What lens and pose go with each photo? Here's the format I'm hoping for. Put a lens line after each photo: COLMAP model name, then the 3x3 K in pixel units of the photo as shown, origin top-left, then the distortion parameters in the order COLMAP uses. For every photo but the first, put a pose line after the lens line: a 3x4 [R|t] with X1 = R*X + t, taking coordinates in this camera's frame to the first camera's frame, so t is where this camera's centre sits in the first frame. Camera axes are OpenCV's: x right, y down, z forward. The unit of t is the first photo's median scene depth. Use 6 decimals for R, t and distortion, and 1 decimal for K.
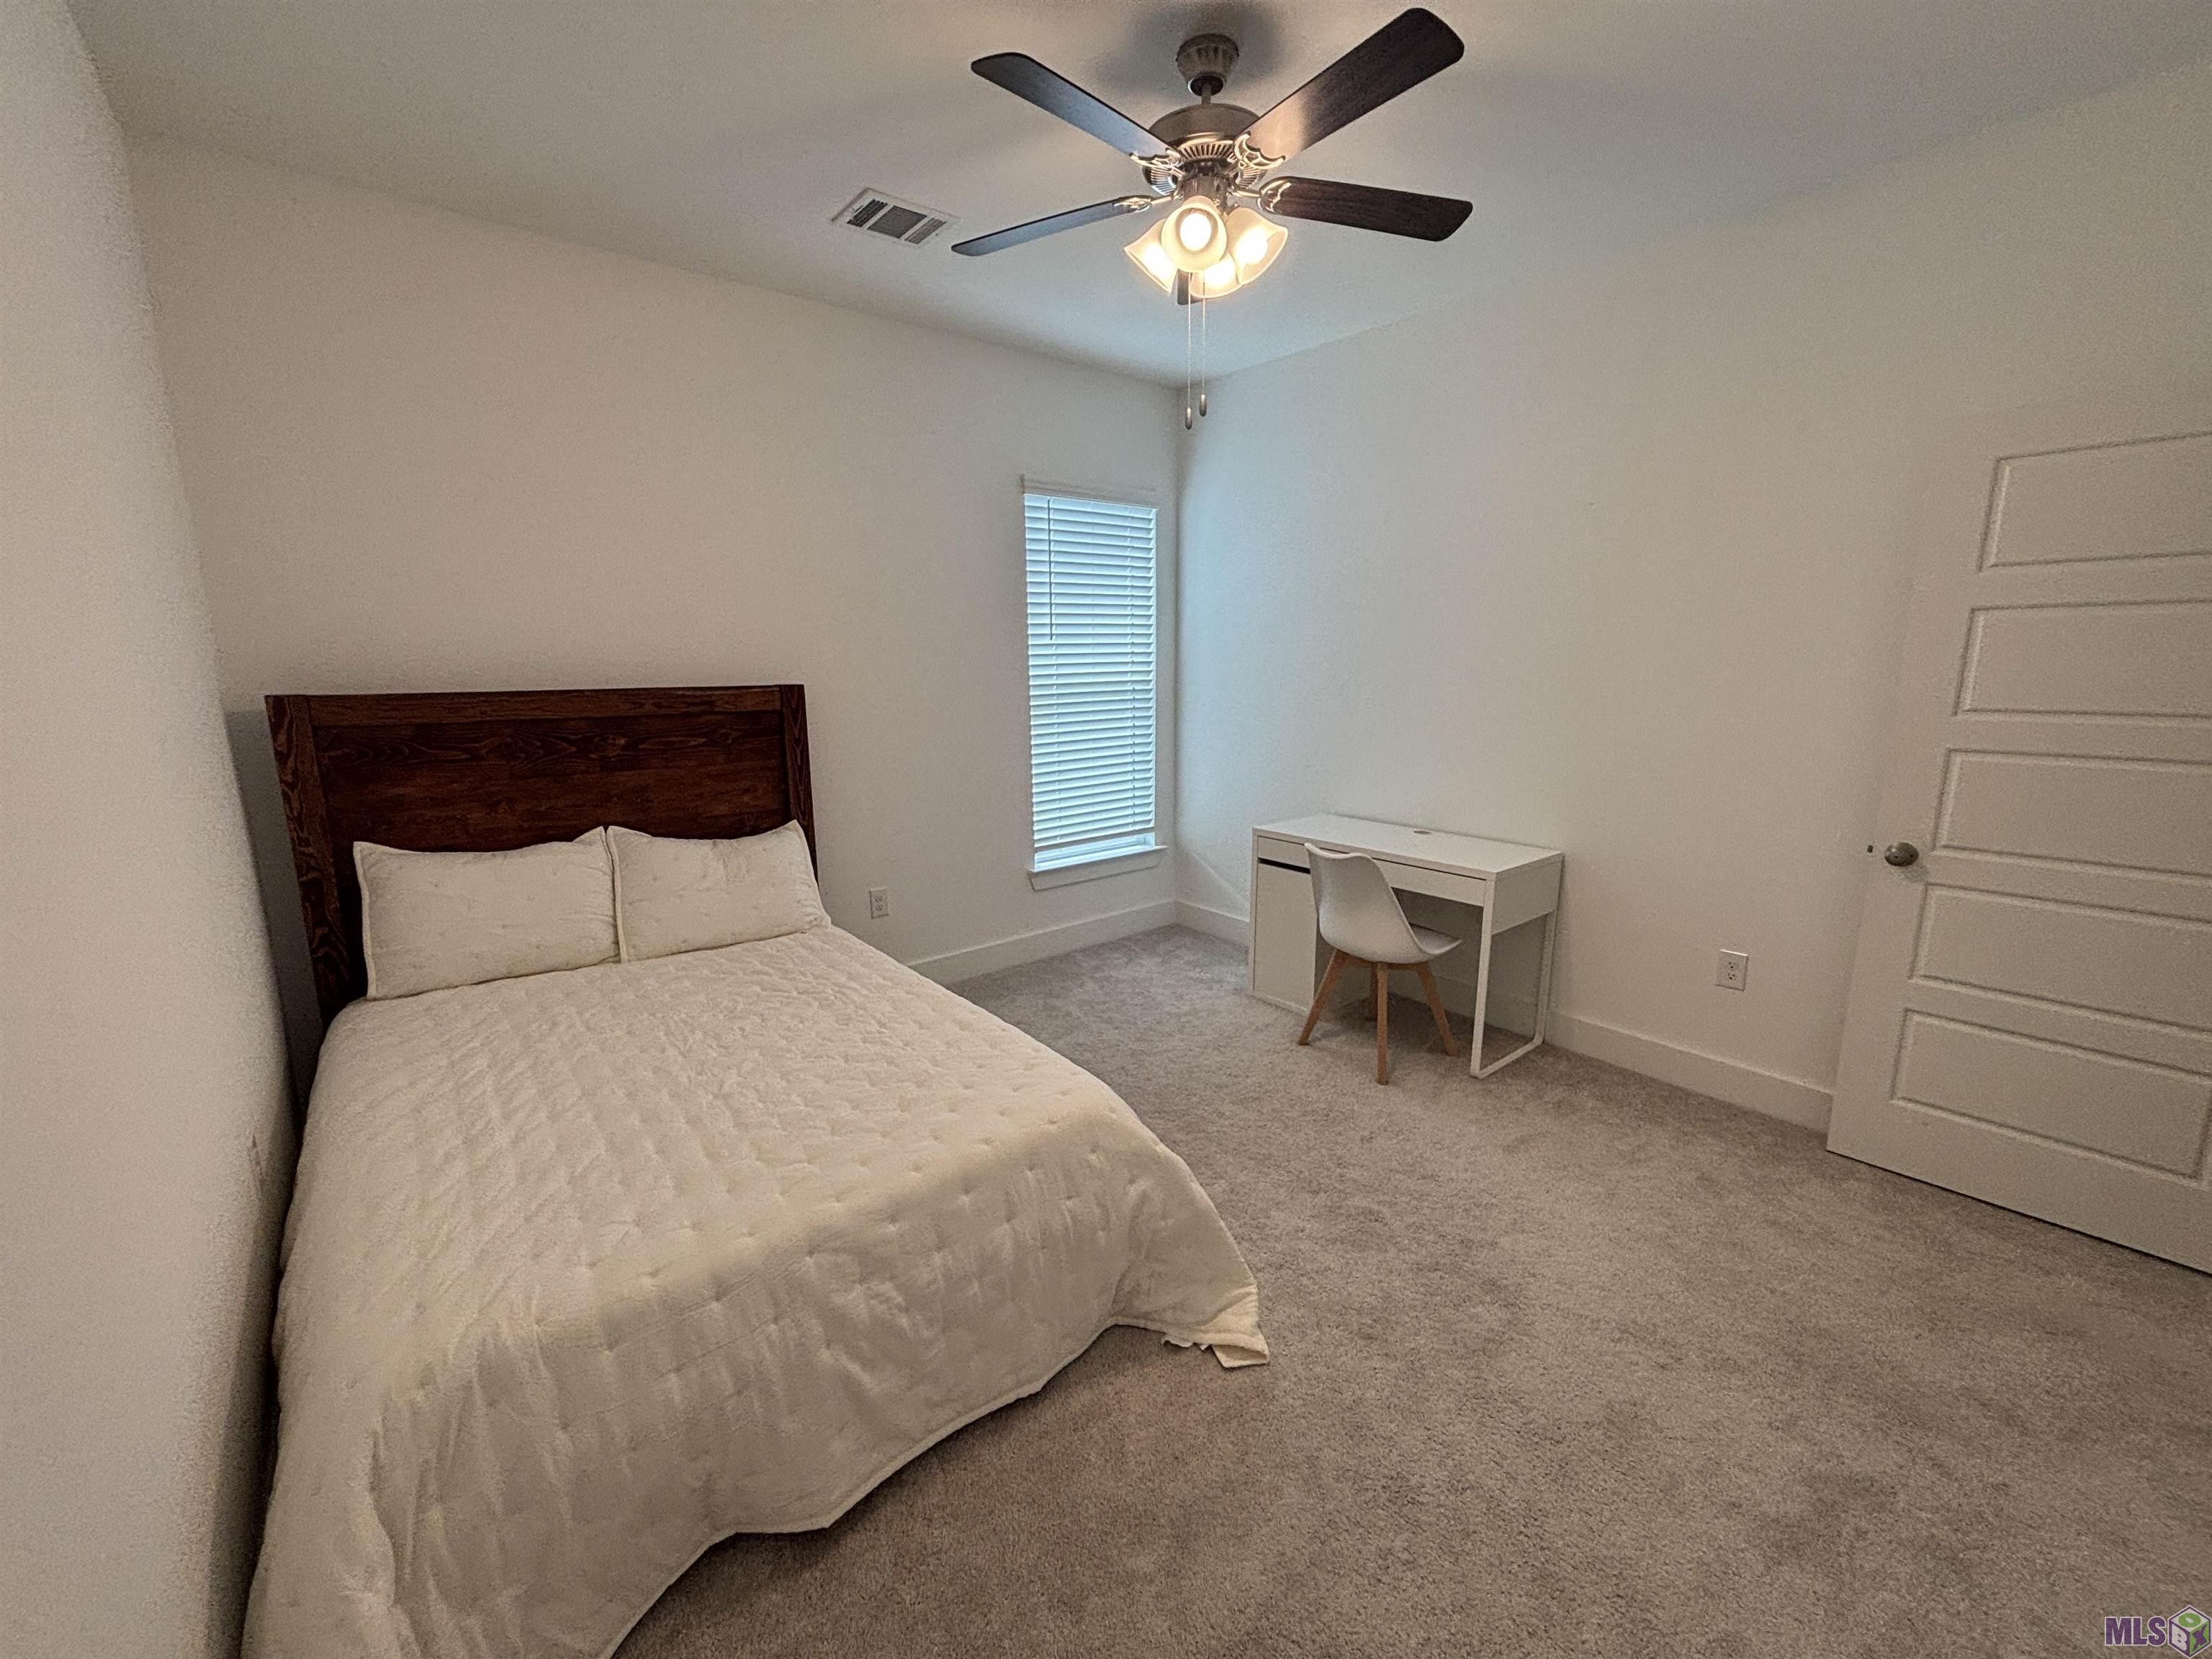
lens RADIAL K [[898.5, 0, 1094.4], [0, 898.5, 832.7], [0, 0, 1]] dist [-0.003946, 0.001951]
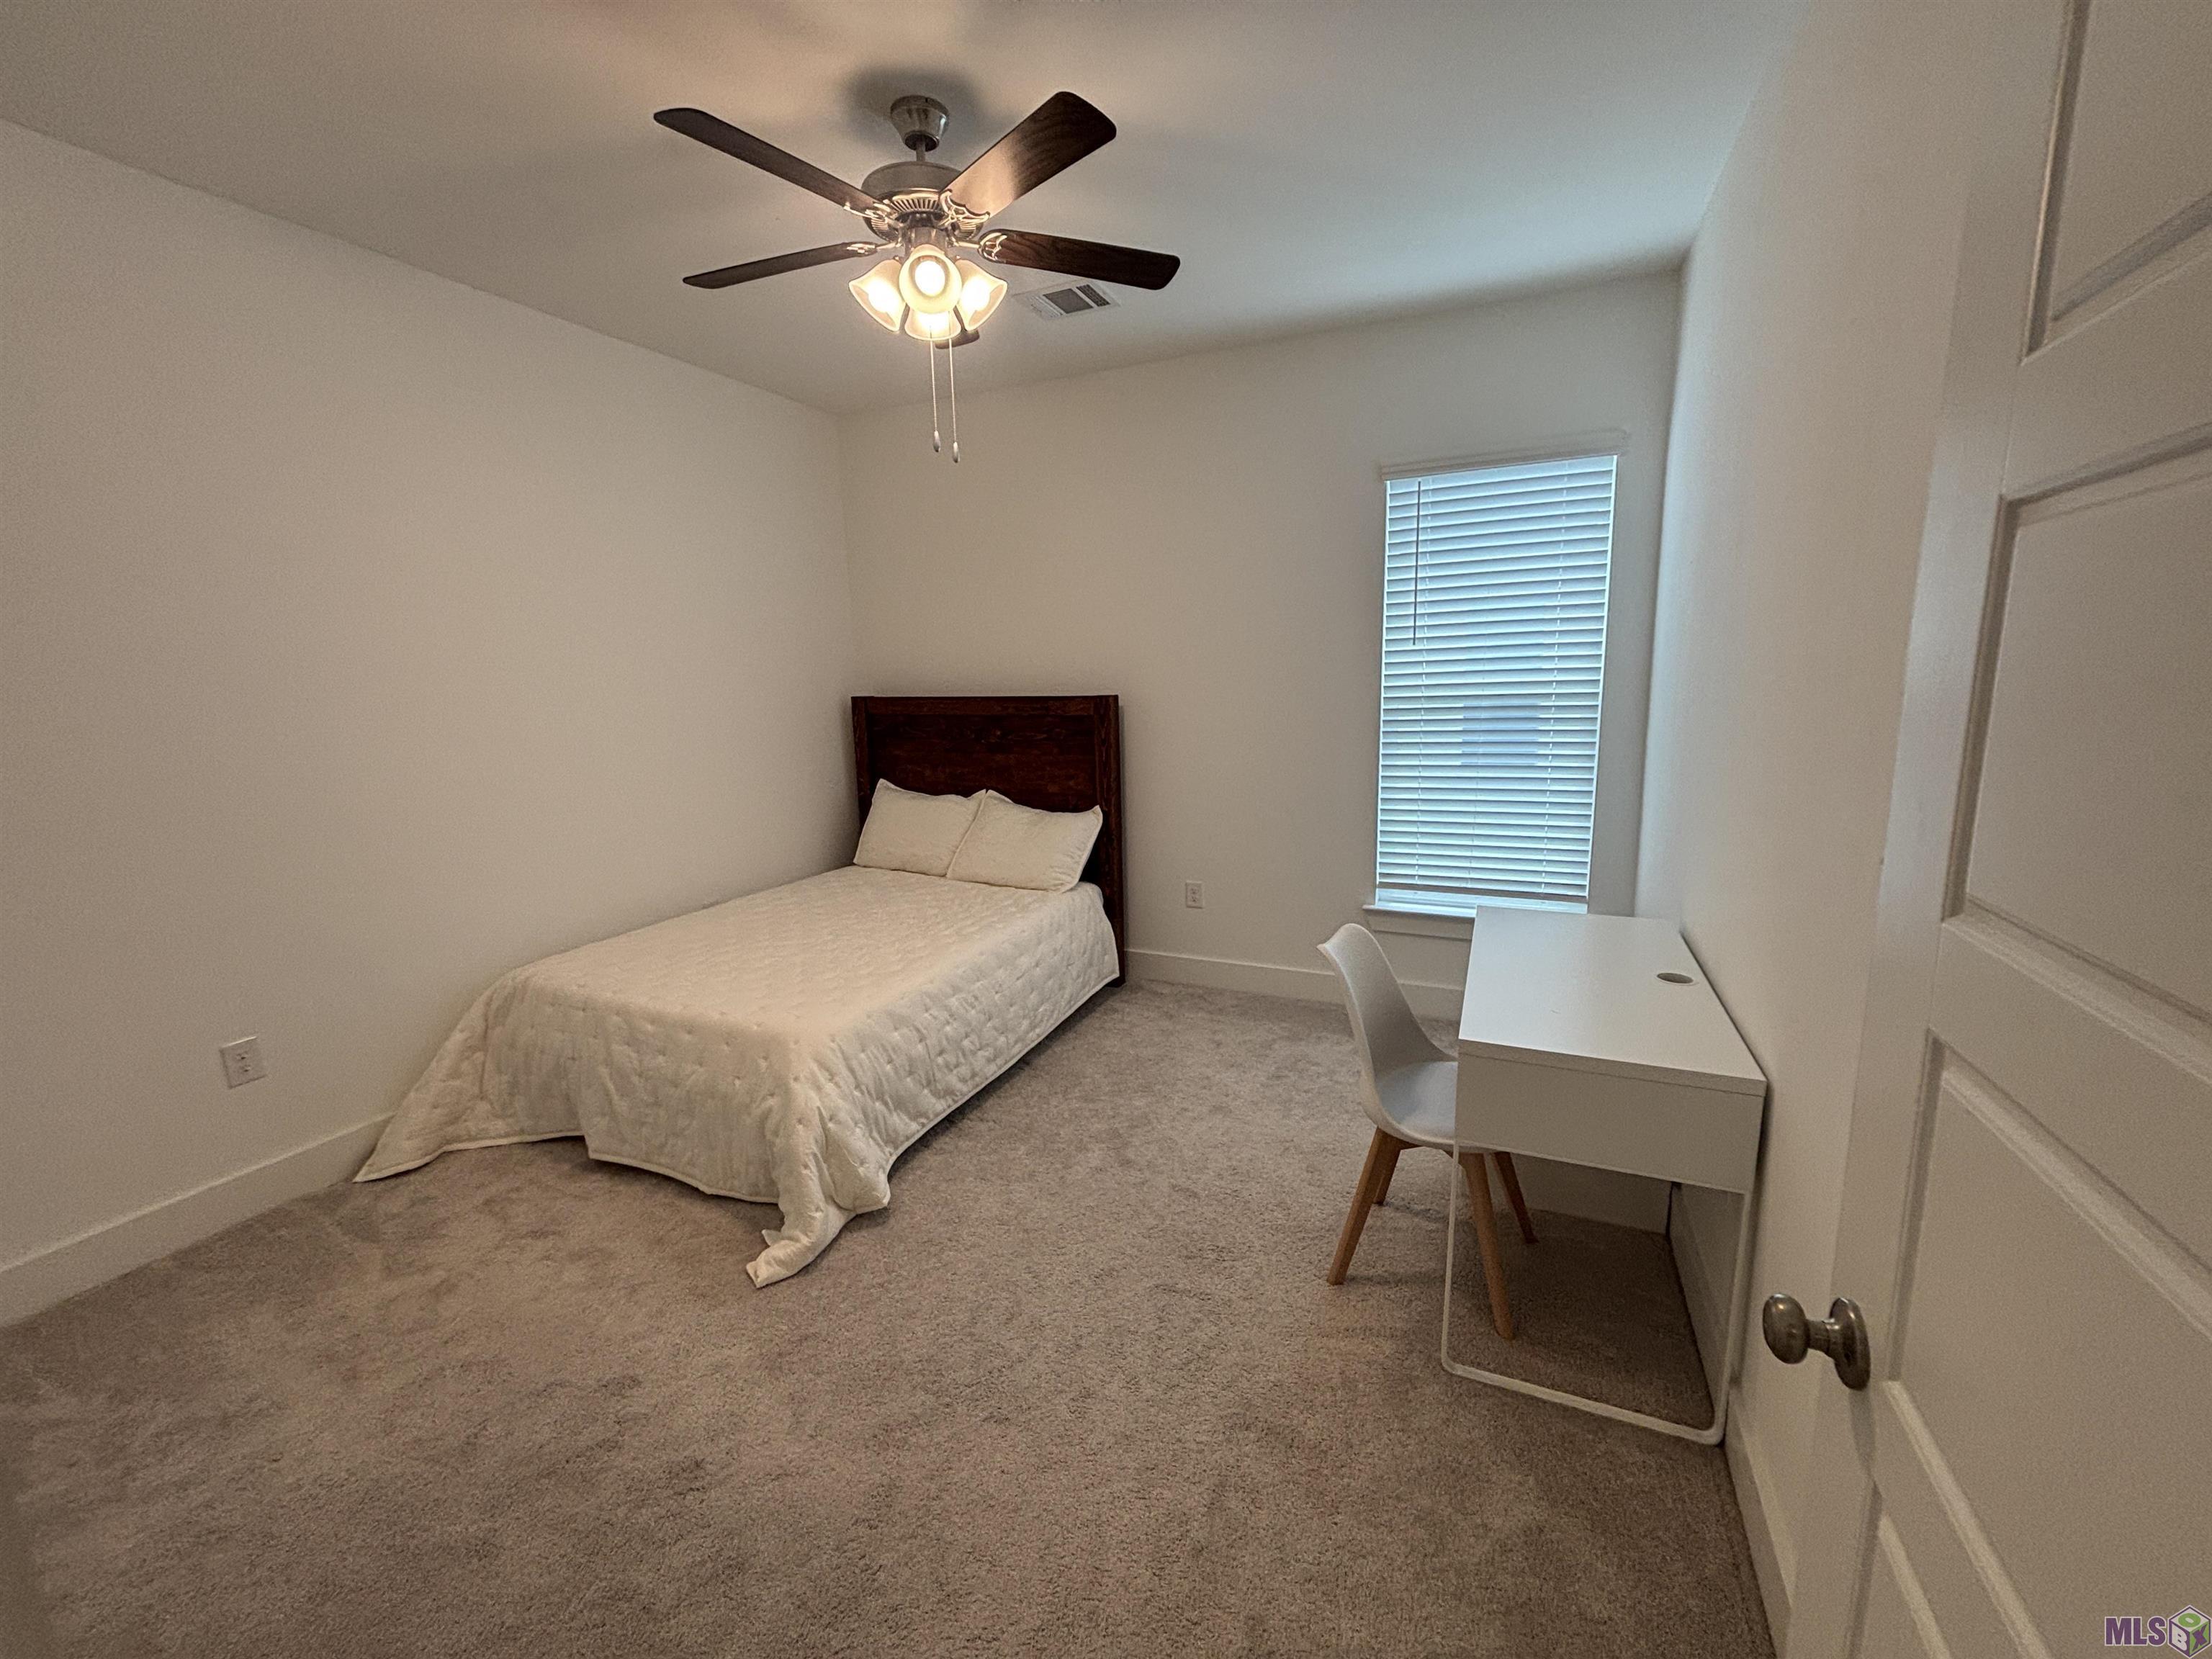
lens RADIAL K [[898.5, 0, 1111.2], [0, 898.5, 828.8], [0, 0, 1]] dist [-0.003946, 0.001951]
pose [[0.440389, 0.150620, -0.885083, 0.839778], [-0.151095, 0.984200, 0.092308, -0.109309], [0.885002, 0.093081, 0.456189, 0.515827]]
